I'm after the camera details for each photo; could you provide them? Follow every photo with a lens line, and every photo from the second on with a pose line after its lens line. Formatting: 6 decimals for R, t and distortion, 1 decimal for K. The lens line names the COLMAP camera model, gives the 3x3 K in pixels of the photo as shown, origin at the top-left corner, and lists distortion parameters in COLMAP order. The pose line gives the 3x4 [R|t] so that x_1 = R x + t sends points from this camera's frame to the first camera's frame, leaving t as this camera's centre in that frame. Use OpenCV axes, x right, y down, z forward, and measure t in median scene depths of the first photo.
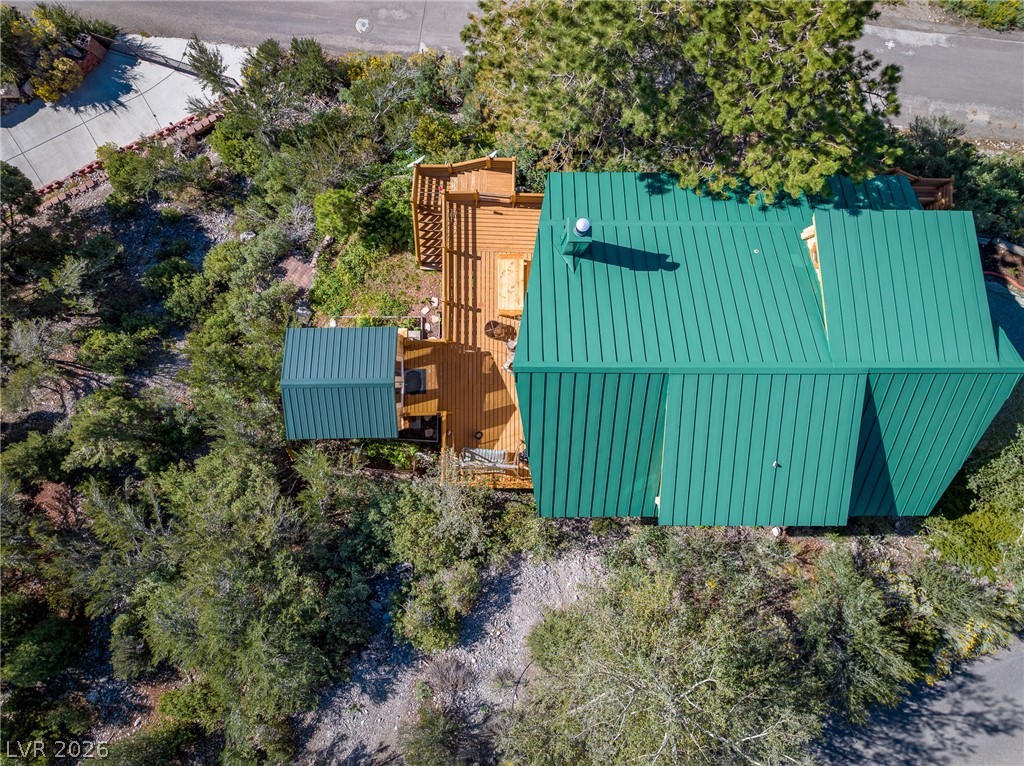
lens RADIAL K [[722.4, 0, 513.1], [0, 722.4, 384.5], [0, 0, 1]] dist [-0.039331, 0.004624]
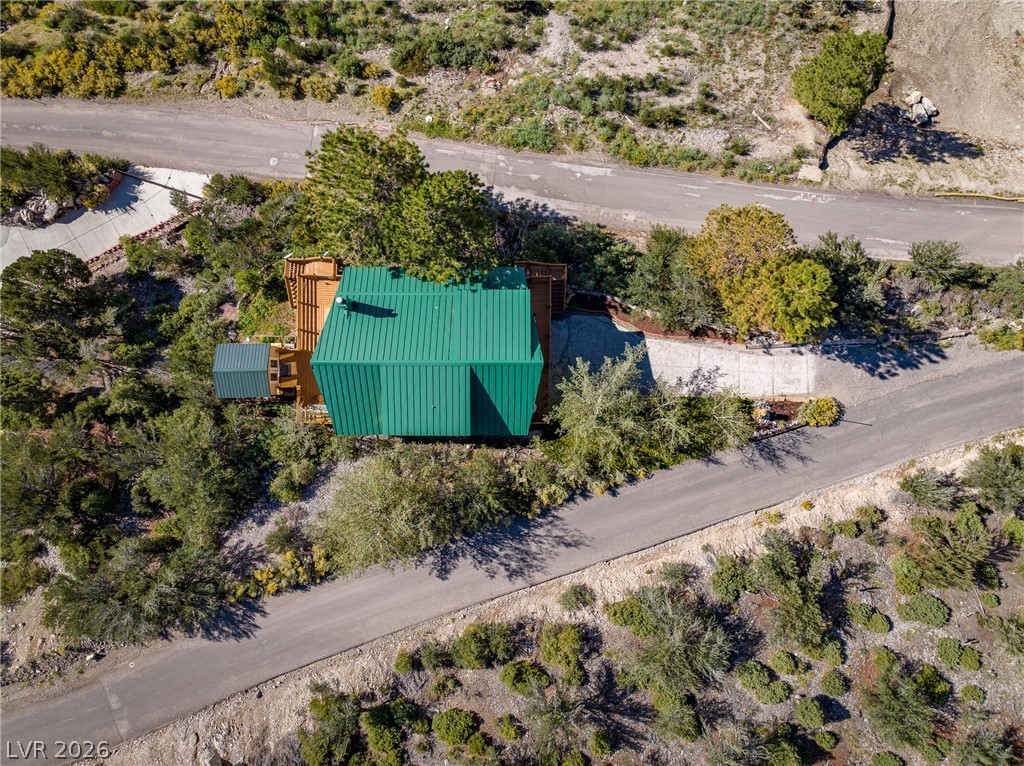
lens RADIAL K [[722.4, 0, 513.1], [0, 722.4, 384.5], [0, 0, 1]] dist [-0.039331, 0.004624]
pose [[0.999999, -0.000046, 0.001250, 0.479011], [0.000042, 0.999996, 0.002748, 0.028911], [-0.001250, -0.002748, 0.999995, -0.949924]]
